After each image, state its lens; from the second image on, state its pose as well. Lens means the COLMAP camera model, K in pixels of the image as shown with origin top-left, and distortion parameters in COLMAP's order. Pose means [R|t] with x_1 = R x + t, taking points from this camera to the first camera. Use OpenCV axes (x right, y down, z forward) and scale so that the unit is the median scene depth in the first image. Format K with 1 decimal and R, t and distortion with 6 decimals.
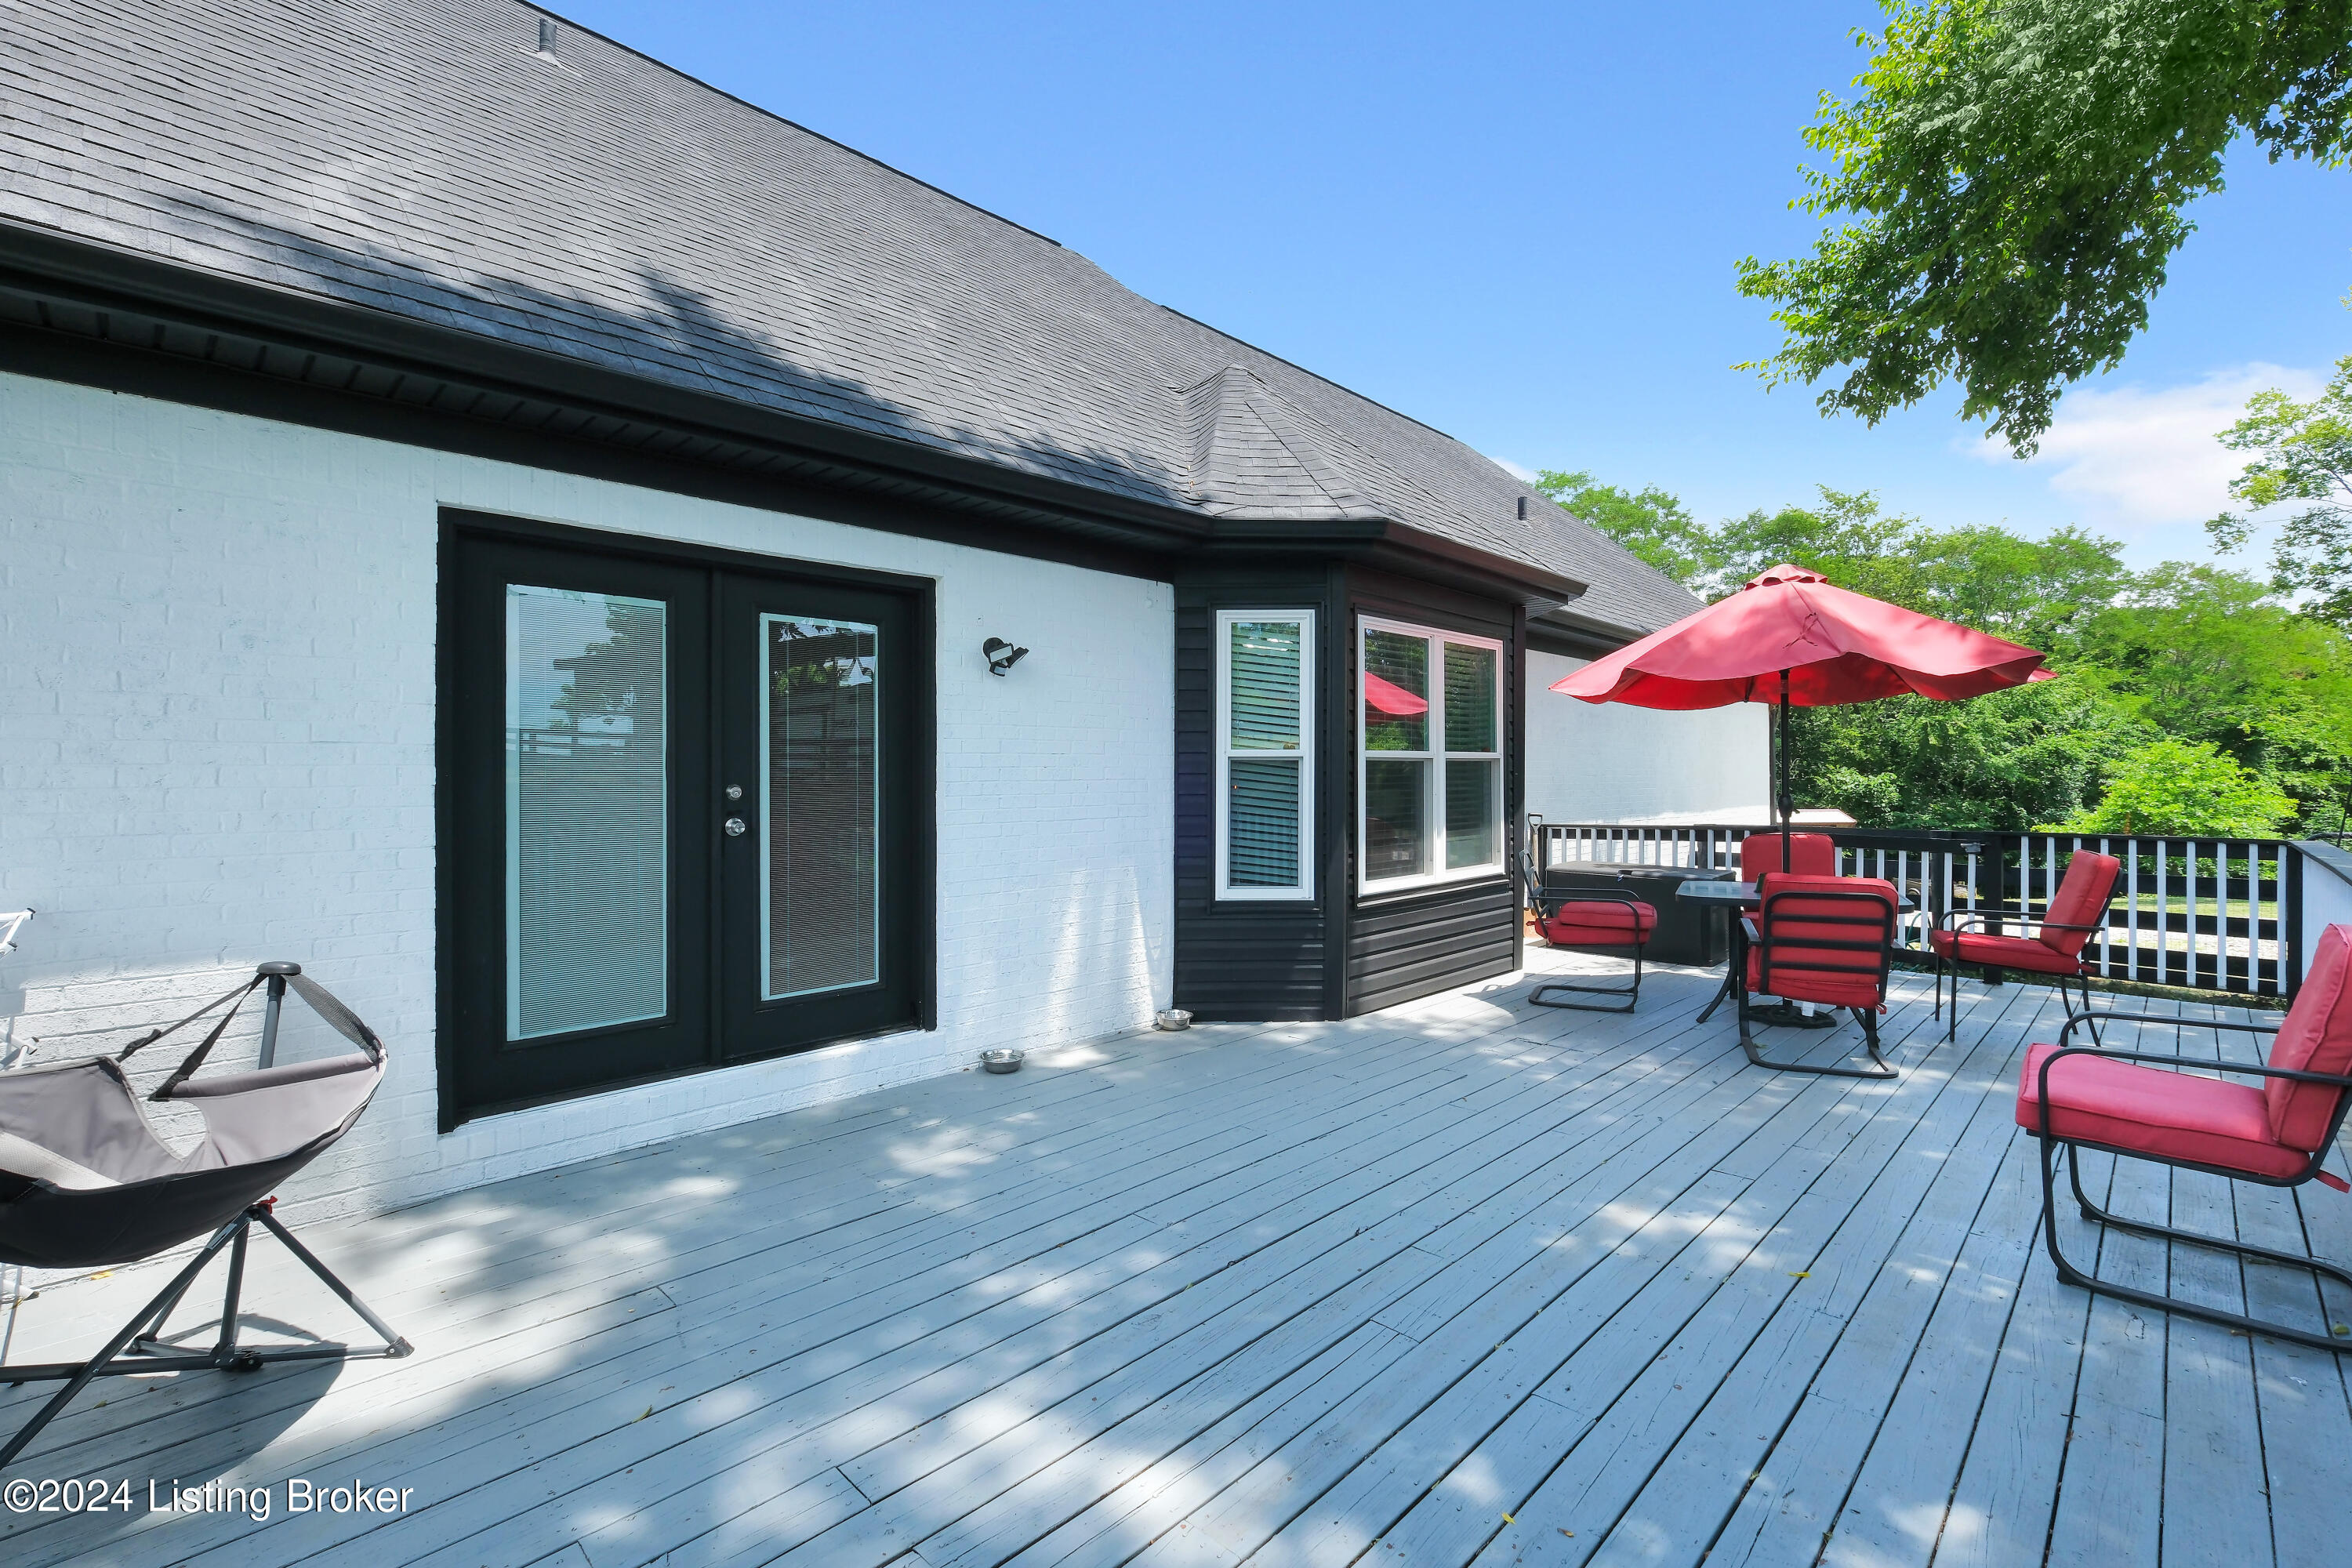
lens RADIAL K [[1032.6, 0, 1181.1], [0, 1032.6, 785.6], [0, 0, 1]] dist [0.004959, -0.000480]
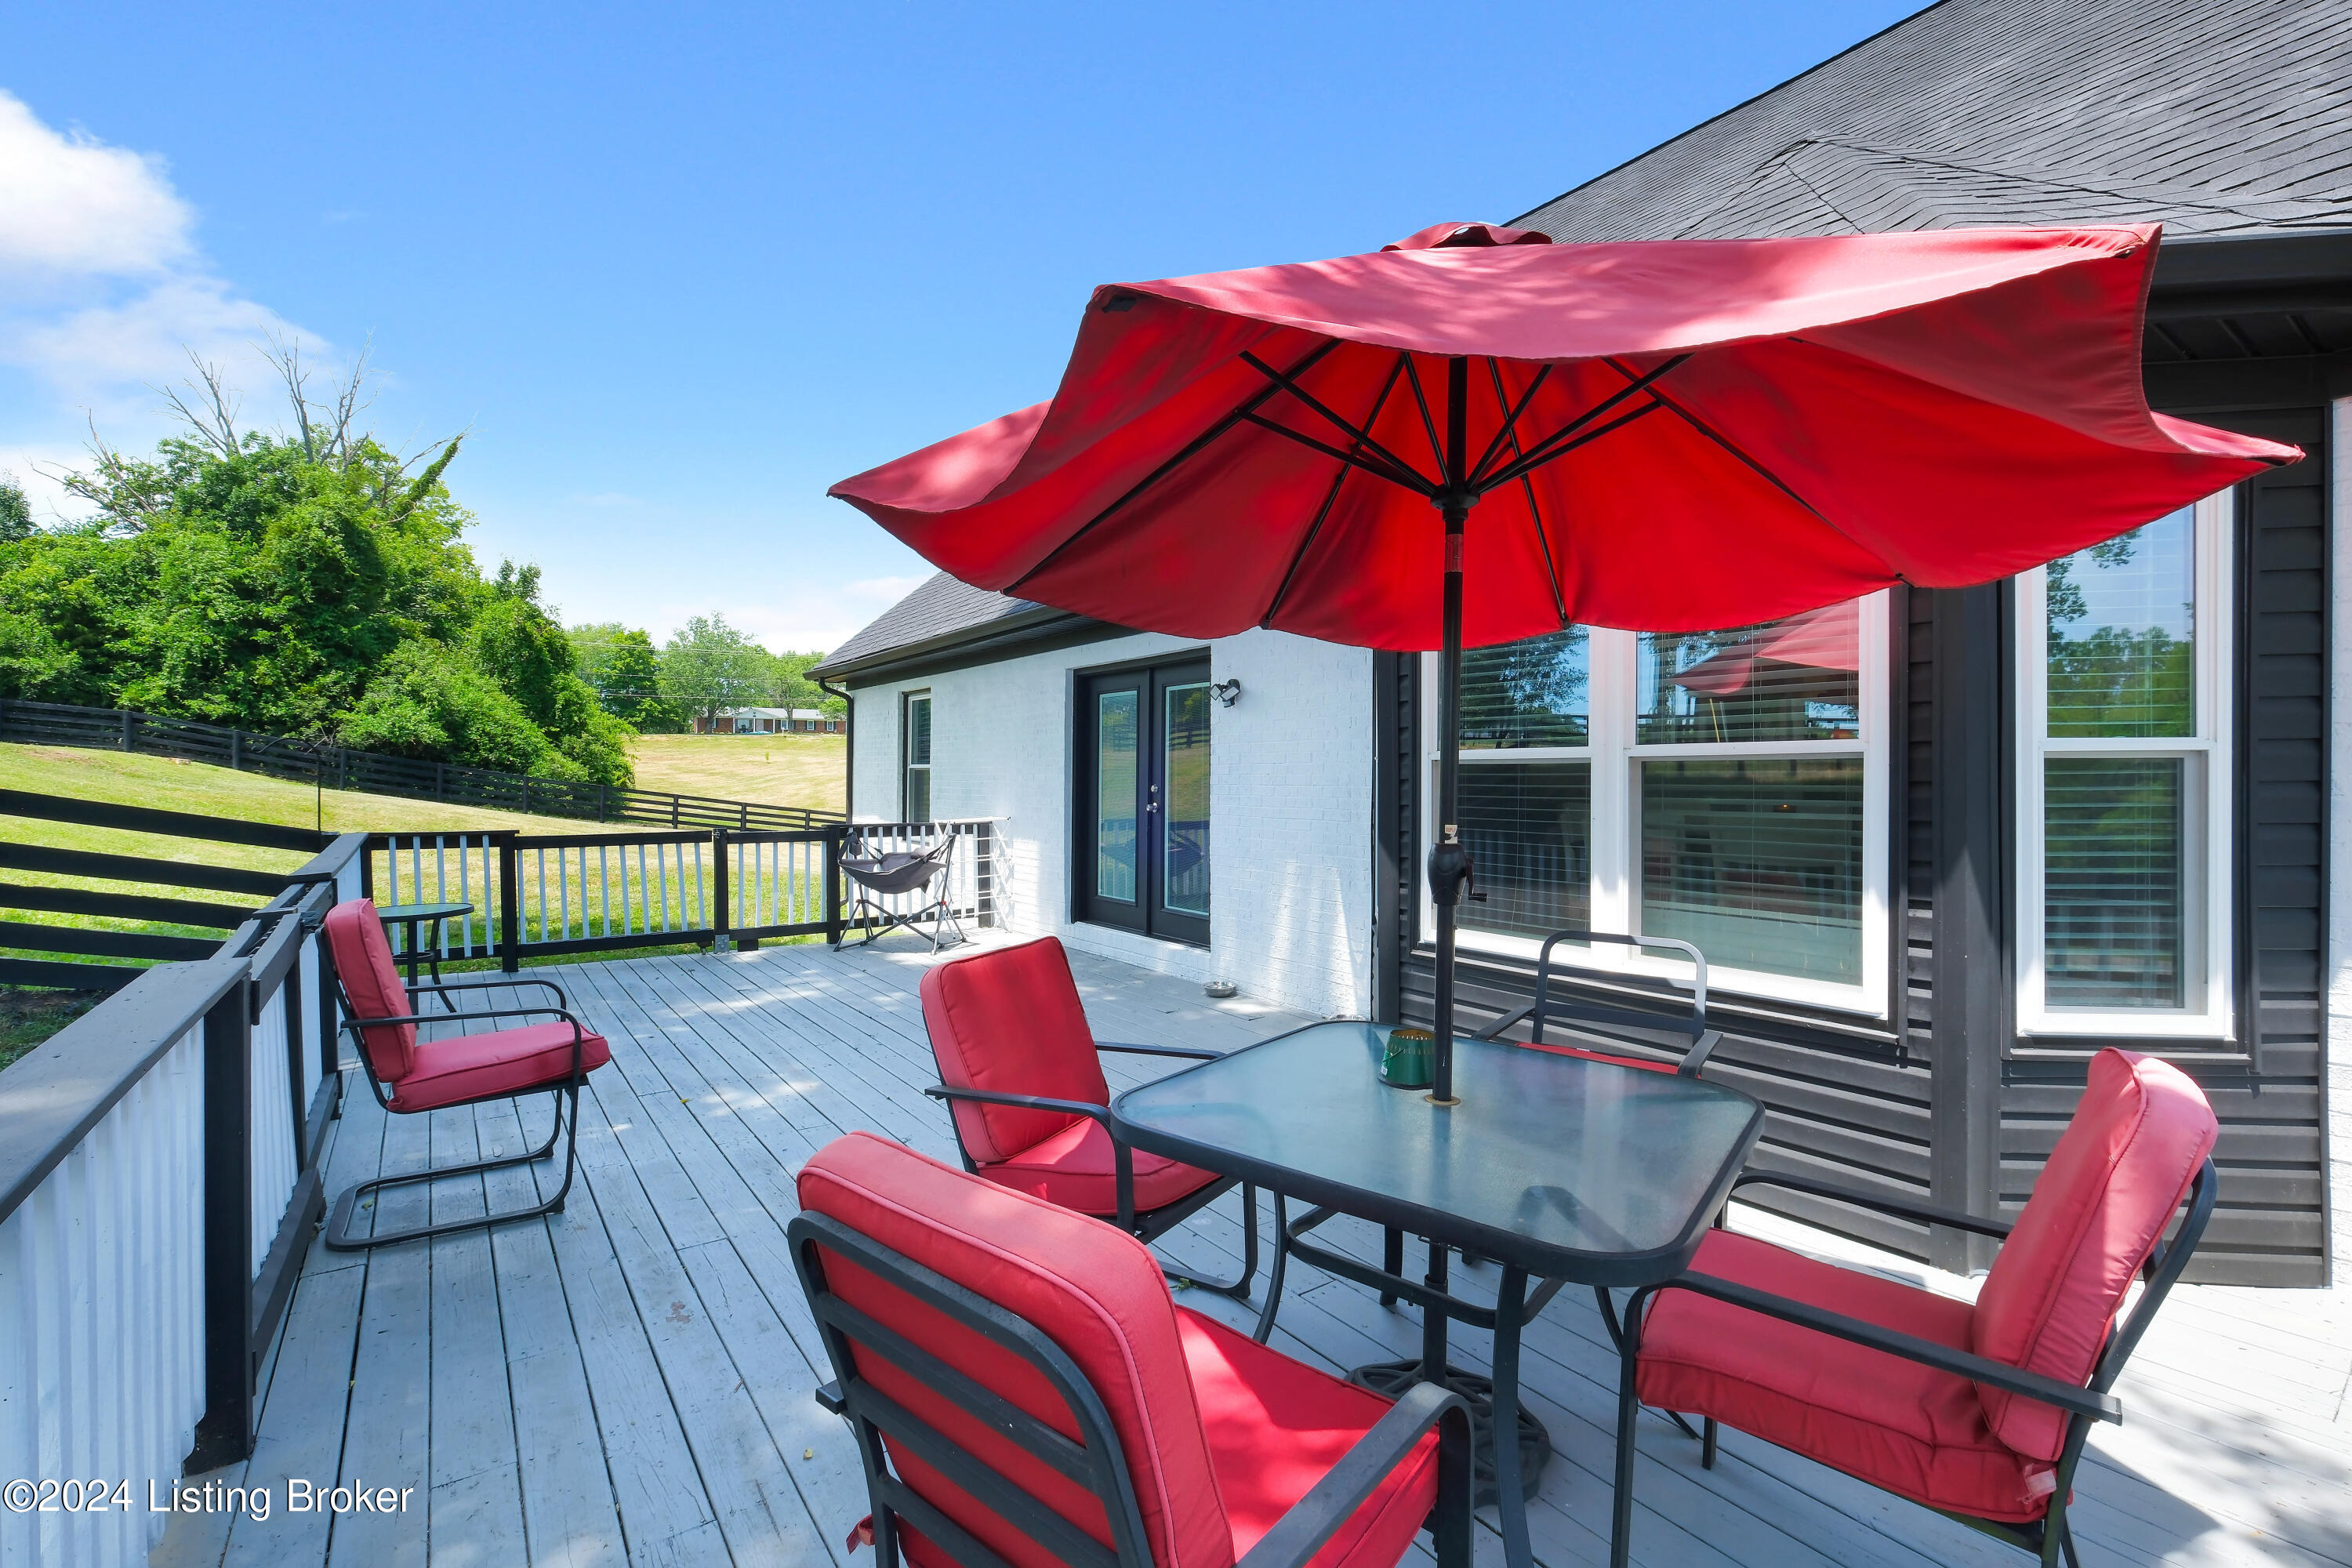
lens RADIAL K [[1032.6, 0, 1179.2], [0, 1032.6, 782.7], [0, 0, 1]] dist [0.004959, -0.000480]
pose [[-0.173698, 0.005216, -0.984785, 0.860387], [-0.019936, 0.999762, 0.008812, -0.012600], [0.984597, 0.021163, -0.173553, 0.860791]]
